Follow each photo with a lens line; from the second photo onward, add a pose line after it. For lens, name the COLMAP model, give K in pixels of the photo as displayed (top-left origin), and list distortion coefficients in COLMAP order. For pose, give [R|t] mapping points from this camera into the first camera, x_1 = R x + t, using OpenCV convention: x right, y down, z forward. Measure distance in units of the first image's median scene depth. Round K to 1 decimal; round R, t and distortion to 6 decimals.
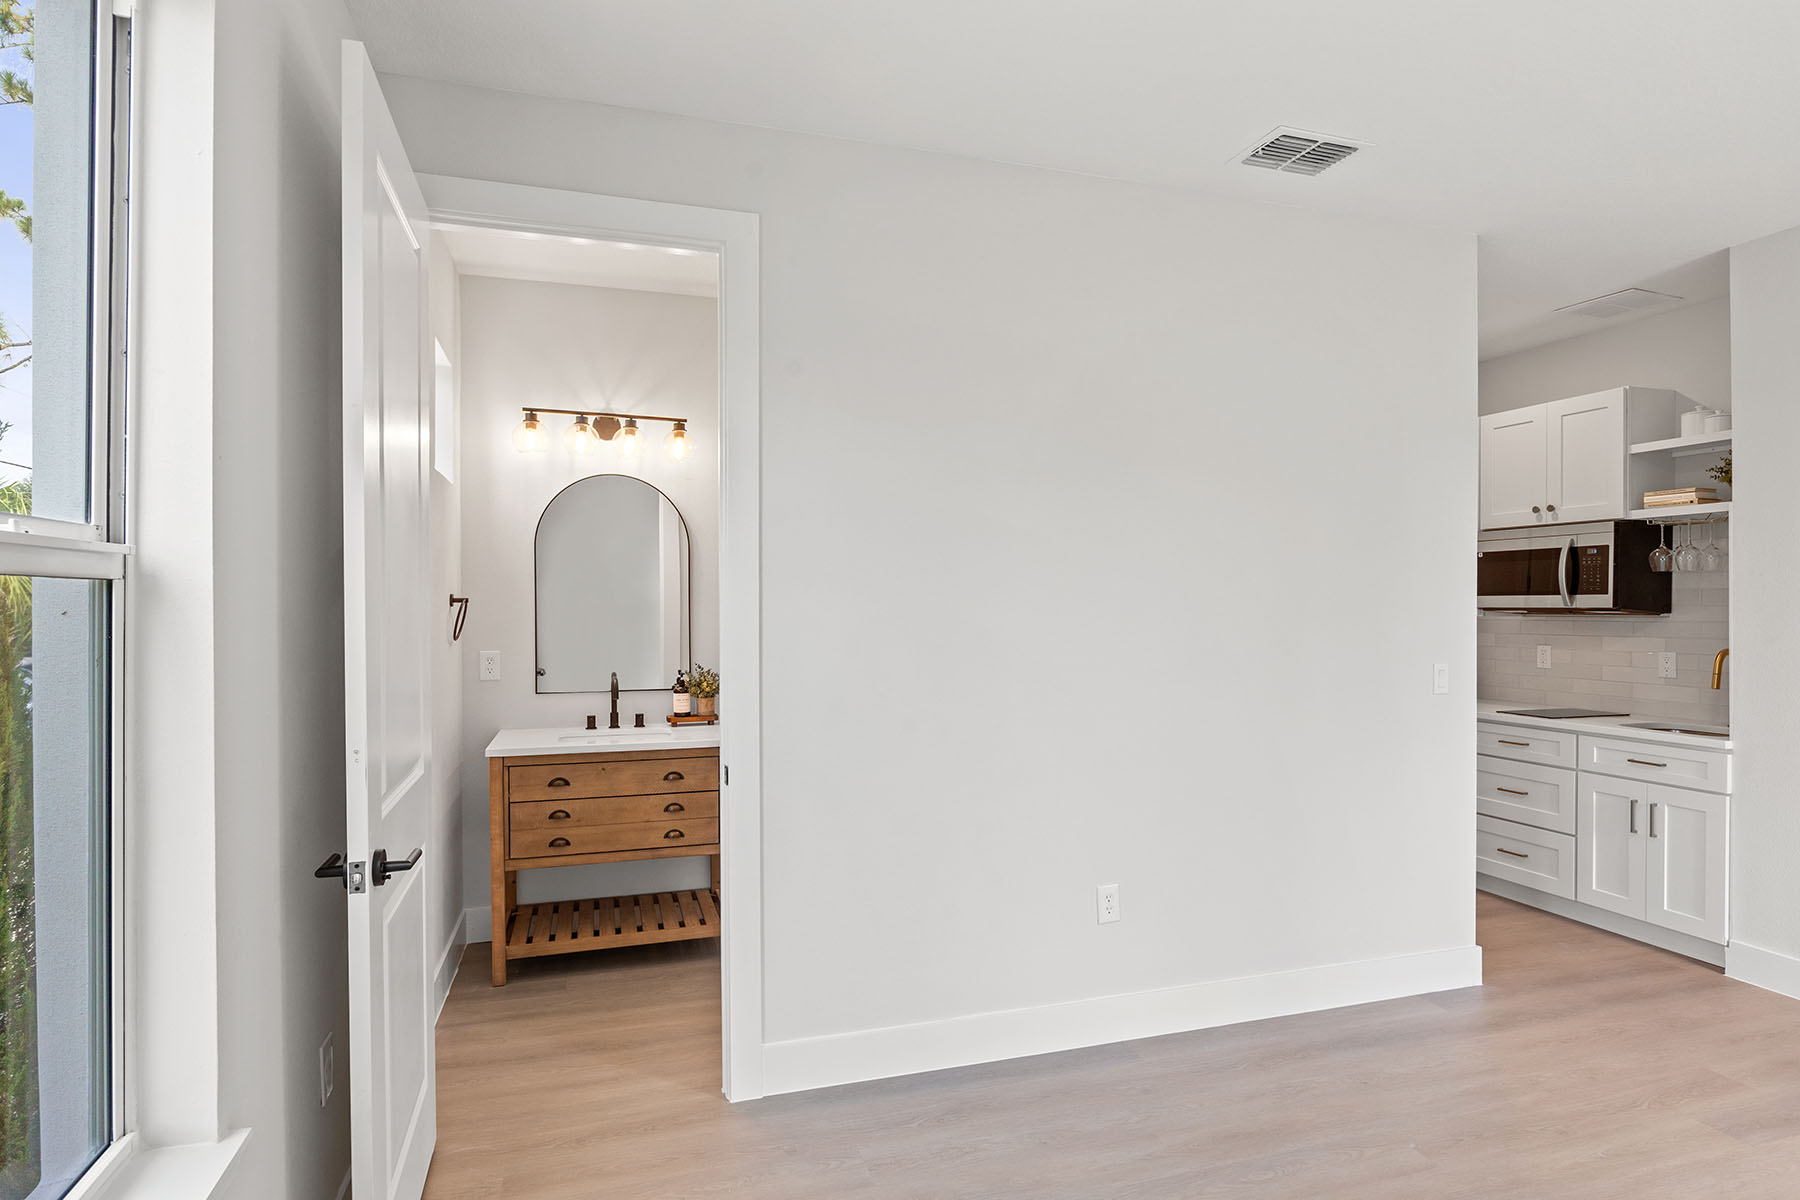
lens RADIAL K [[964.9, 0, 900.4], [0, 964.9, 605.7], [0, 0, 1]] dist [-0.002749, -0.001545]
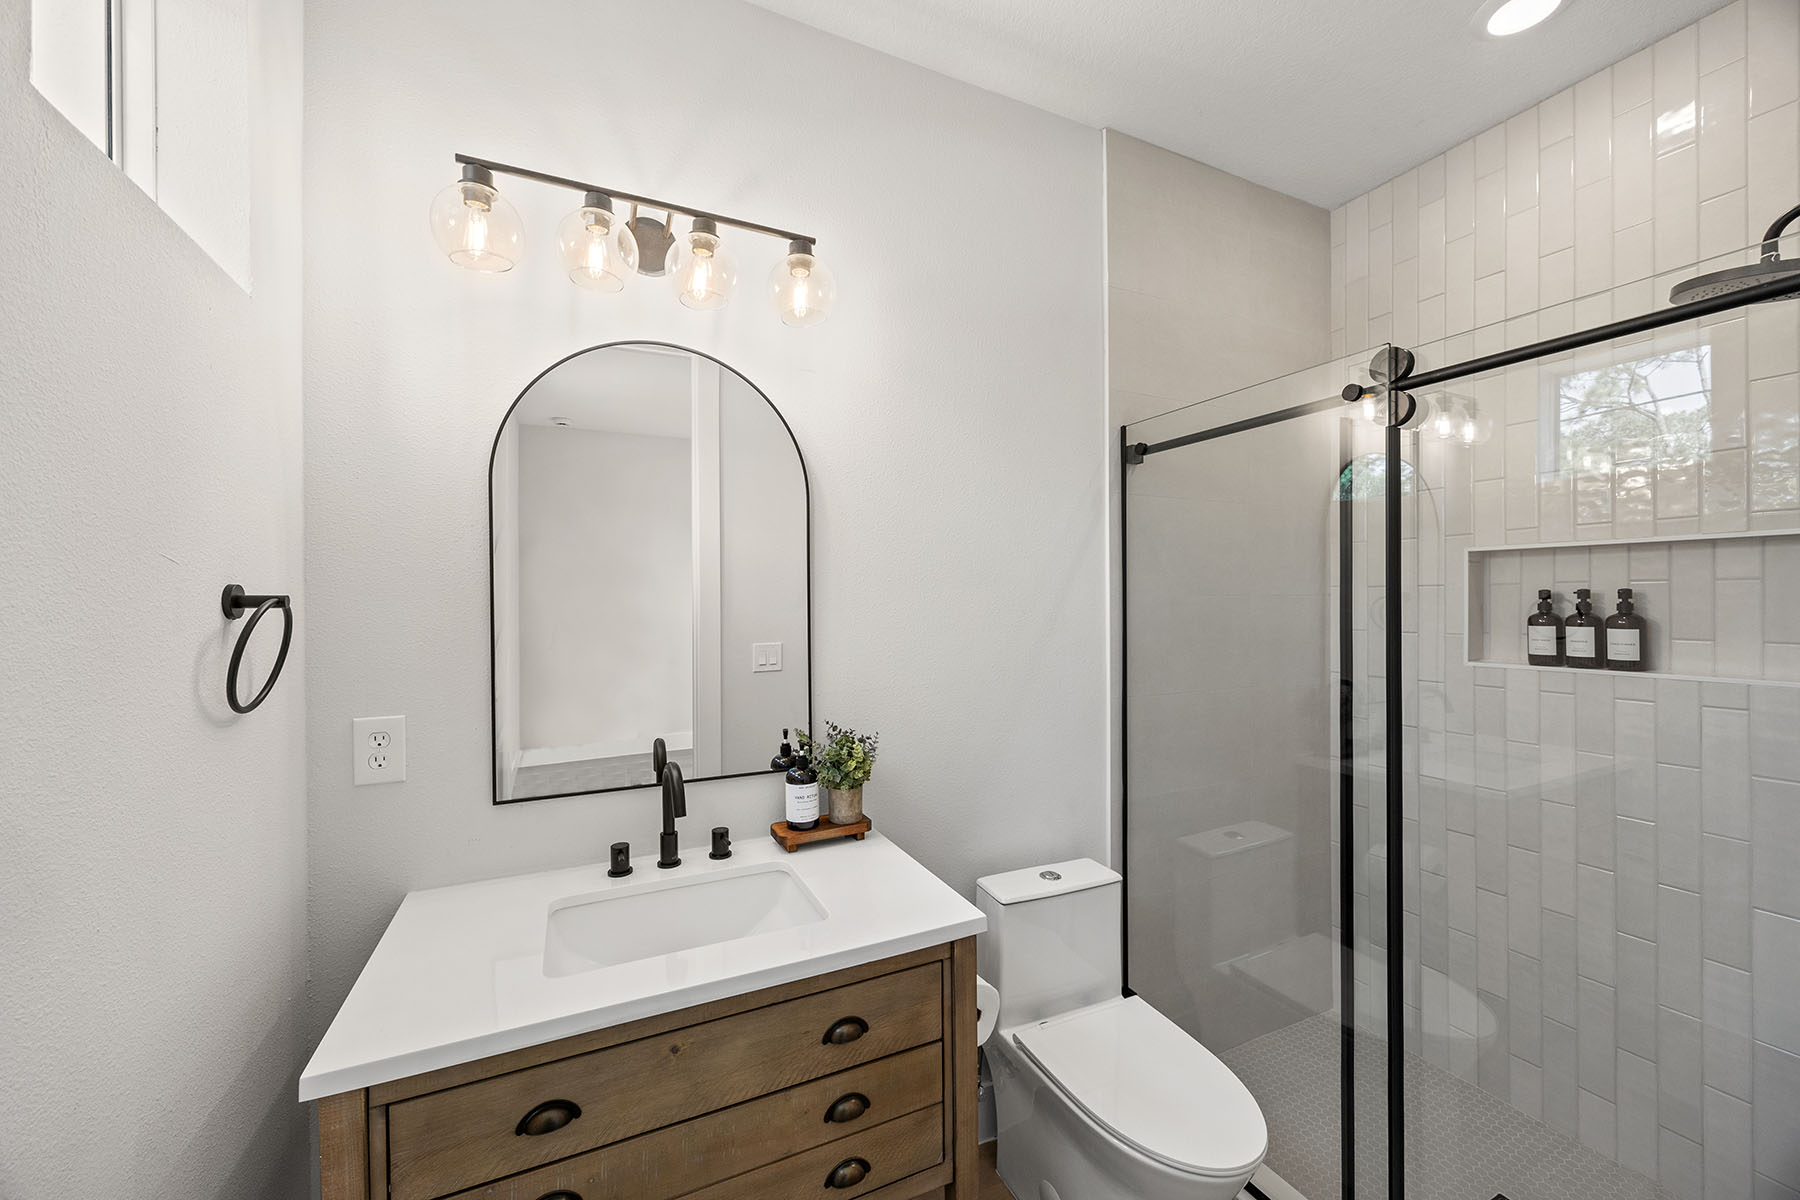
lens RADIAL K [[689.6, 0, 889.2], [0, 689.6, 599.9], [0, 0, 1]] dist [-0.001275, 0.000201]
pose [[0.992217, -0.006127, 0.124369, -0.232452], [0.007334, 0.999930, -0.009252, -0.001313], [-0.124303, 0.010092, 0.992193, 0.652748]]
